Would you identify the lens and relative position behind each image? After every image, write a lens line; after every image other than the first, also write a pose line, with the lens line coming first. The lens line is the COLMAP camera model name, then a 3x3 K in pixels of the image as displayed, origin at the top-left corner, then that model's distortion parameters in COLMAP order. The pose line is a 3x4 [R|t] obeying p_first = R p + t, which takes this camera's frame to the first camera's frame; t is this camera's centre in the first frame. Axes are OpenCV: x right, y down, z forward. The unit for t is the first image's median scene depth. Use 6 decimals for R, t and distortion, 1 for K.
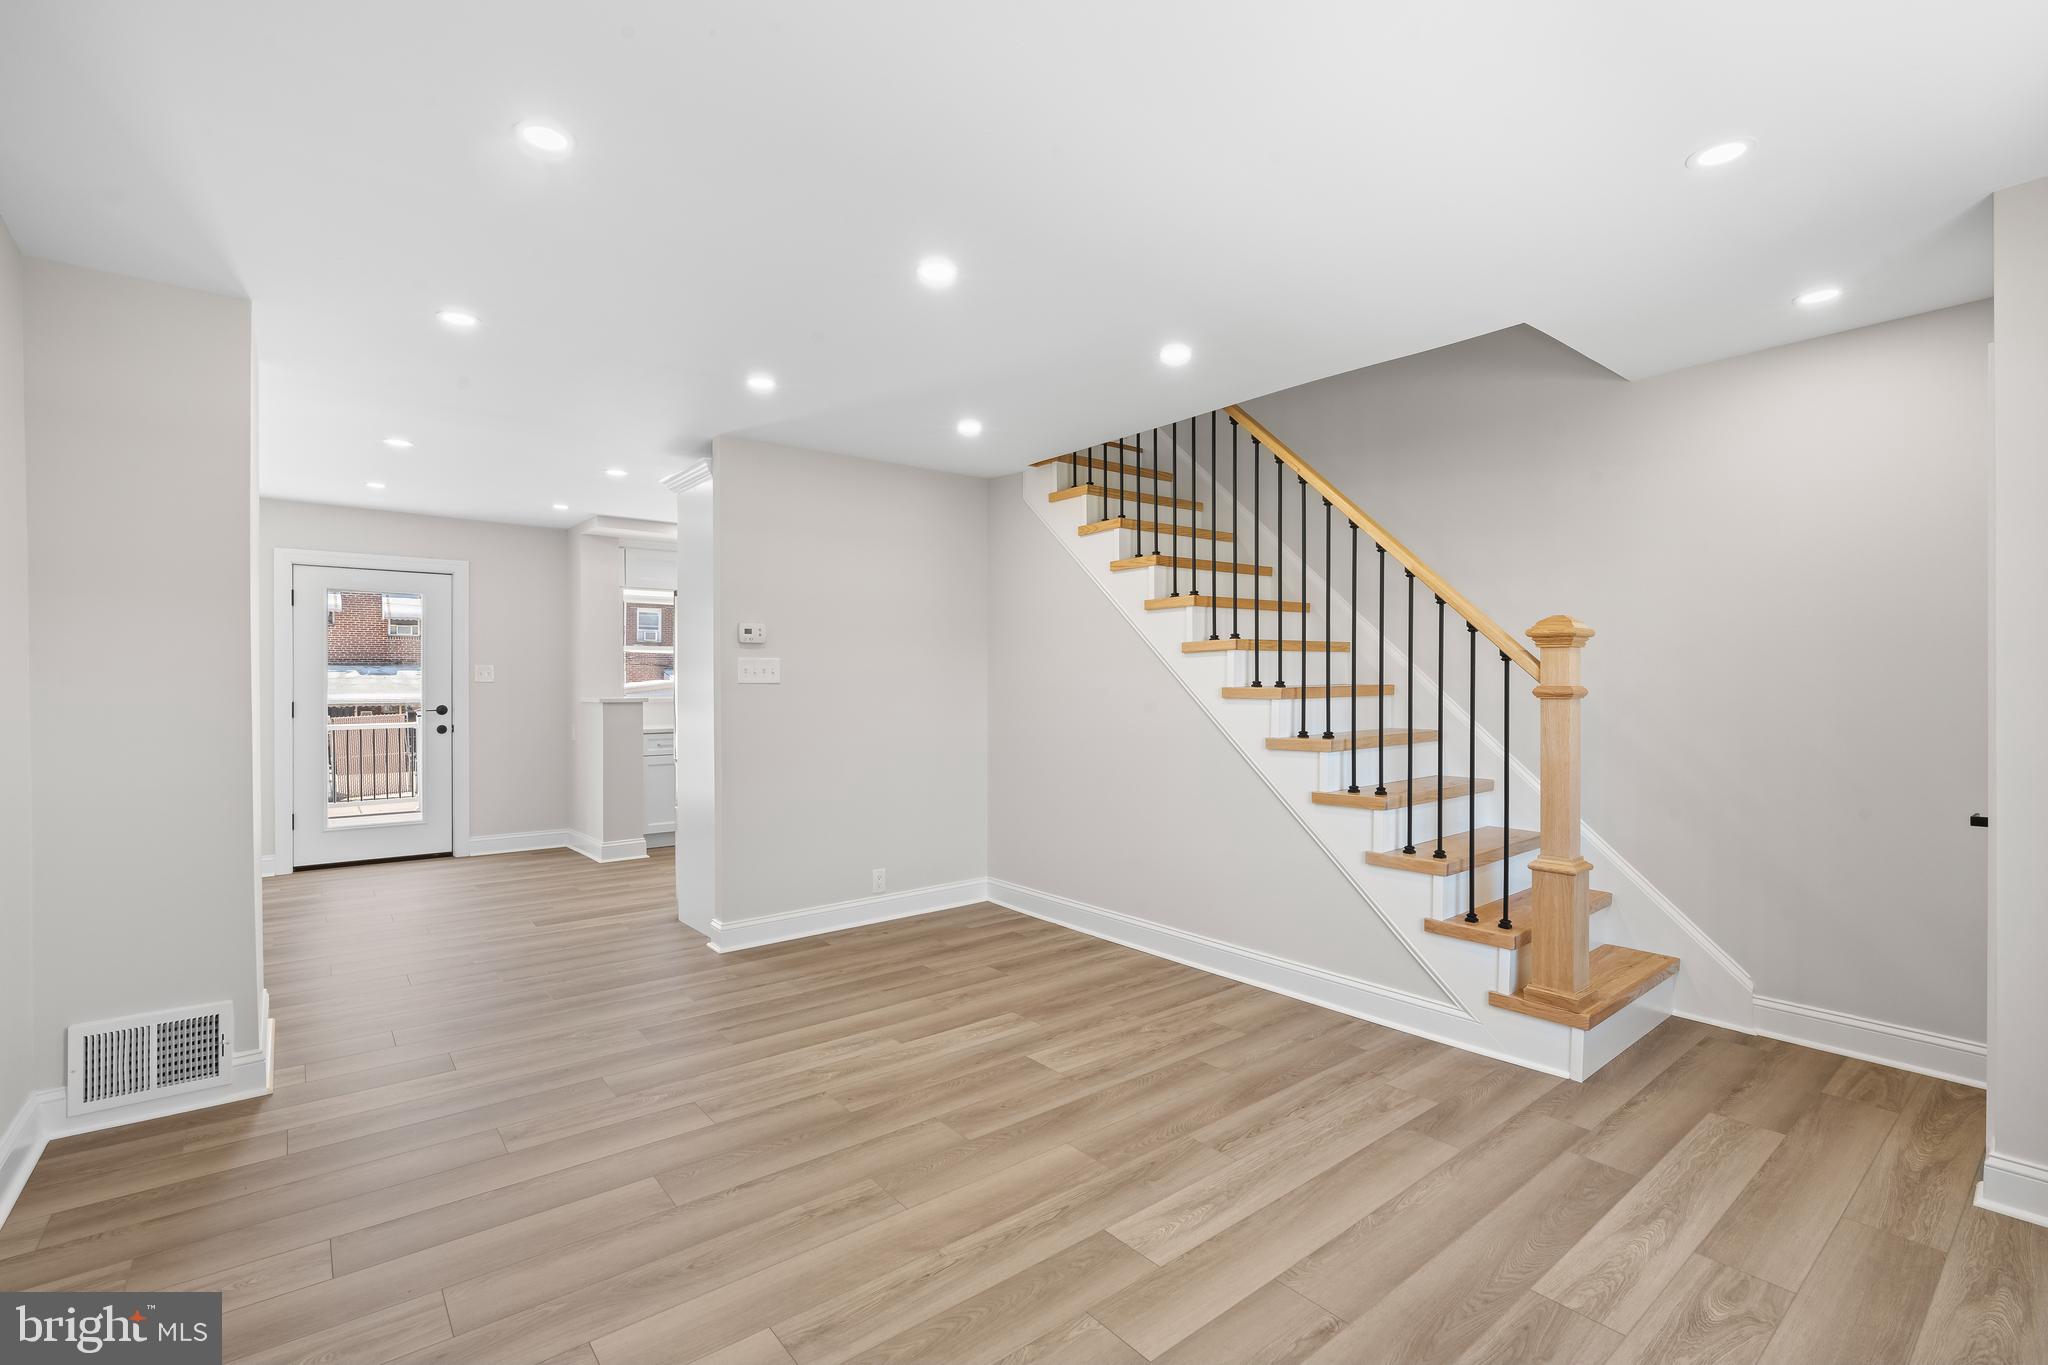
lens RADIAL K [[917.0, 0, 1021.0], [0, 917.0, 682.9], [0, 0, 1]] dist [-0.011232, 0.005522]
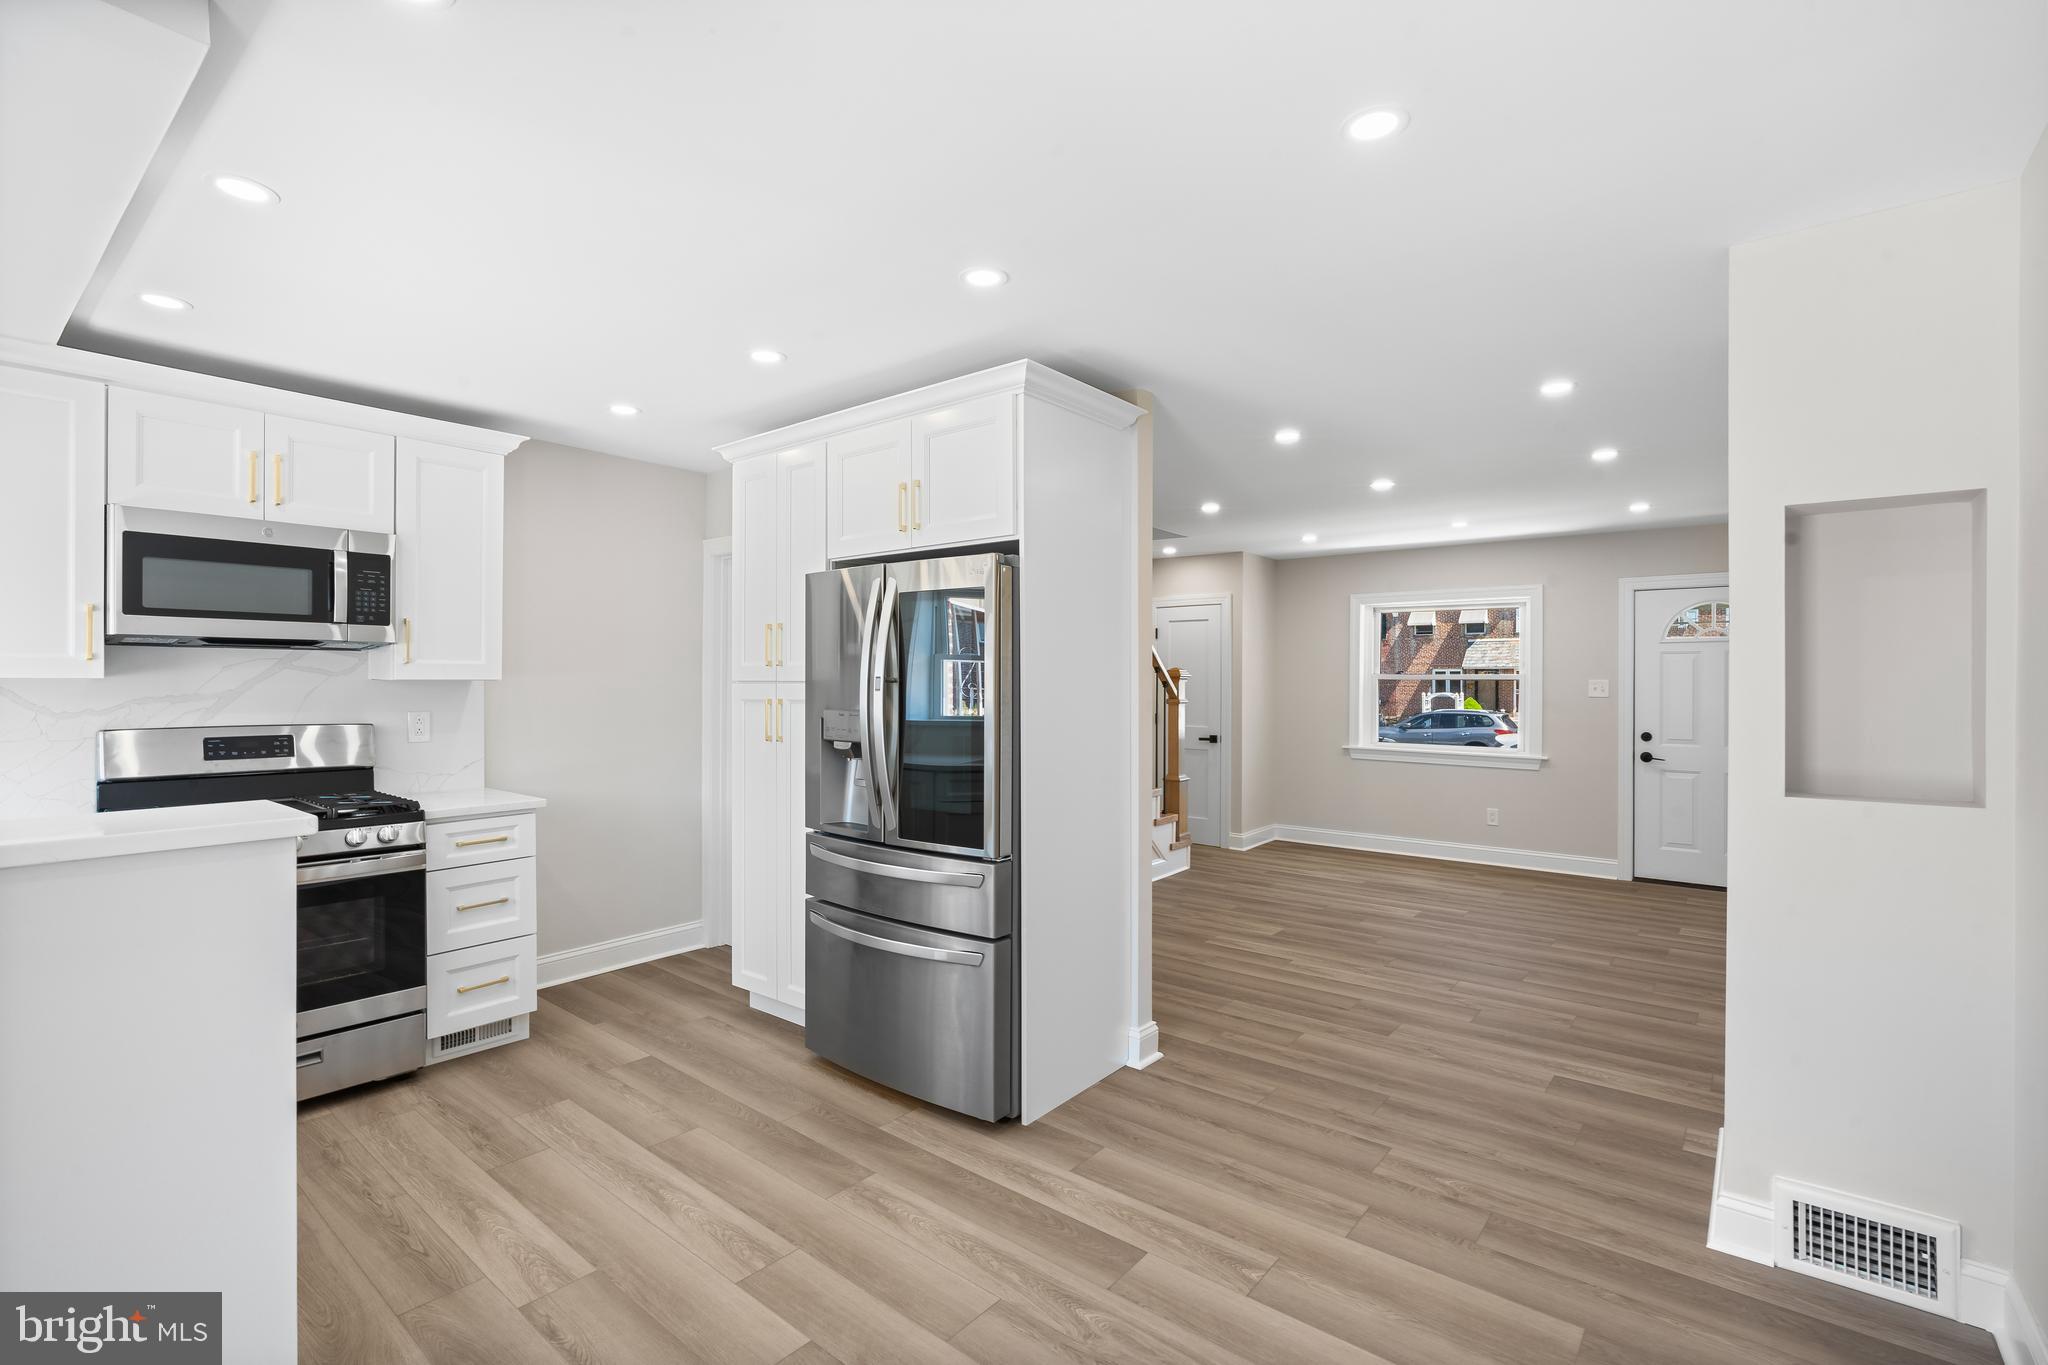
lens RADIAL K [[917.0, 0, 1021.0], [0, 917.0, 682.9], [0, 0, 1]] dist [-0.011232, 0.005522]
pose [[-0.203072, -0.002199, 0.979161, -1.400429], [0.000339, 0.999997, 0.002316, -0.037472], [-0.979164, 0.000802, -0.203071, 1.663344]]
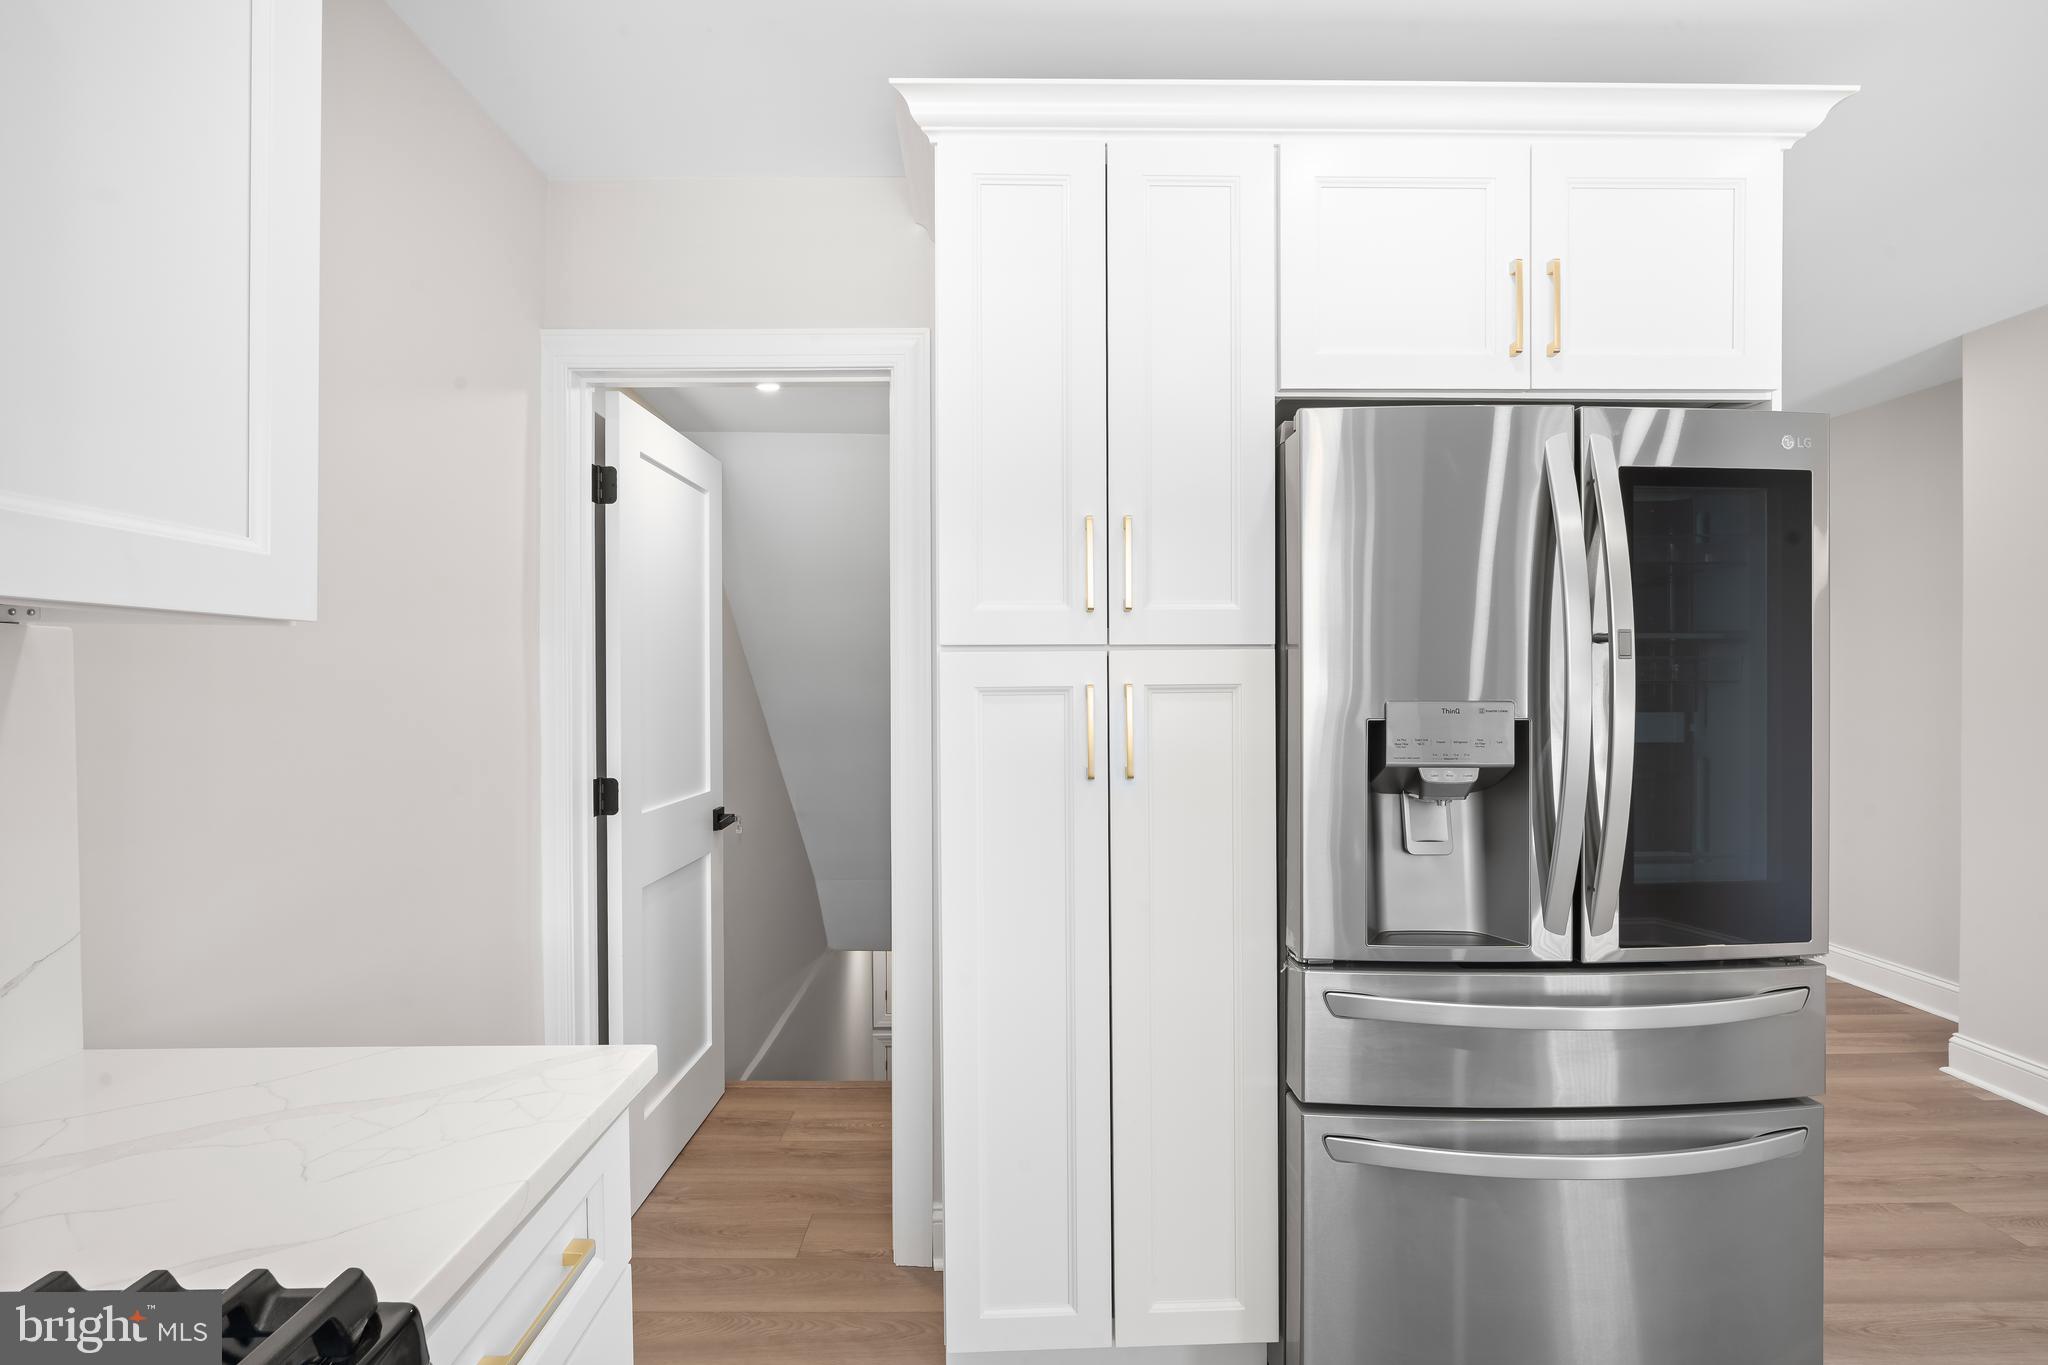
lens RADIAL K [[917.0, 0, 1021.0], [0, 917.0, 682.9], [0, 0, 1]] dist [-0.011232, 0.005522]
pose [[-0.788392, -0.002979, 0.615166, -0.533105], [0.004237, 0.999938, 0.010272, -0.022108], [-0.615158, 0.010705, -0.788331, 2.146249]]
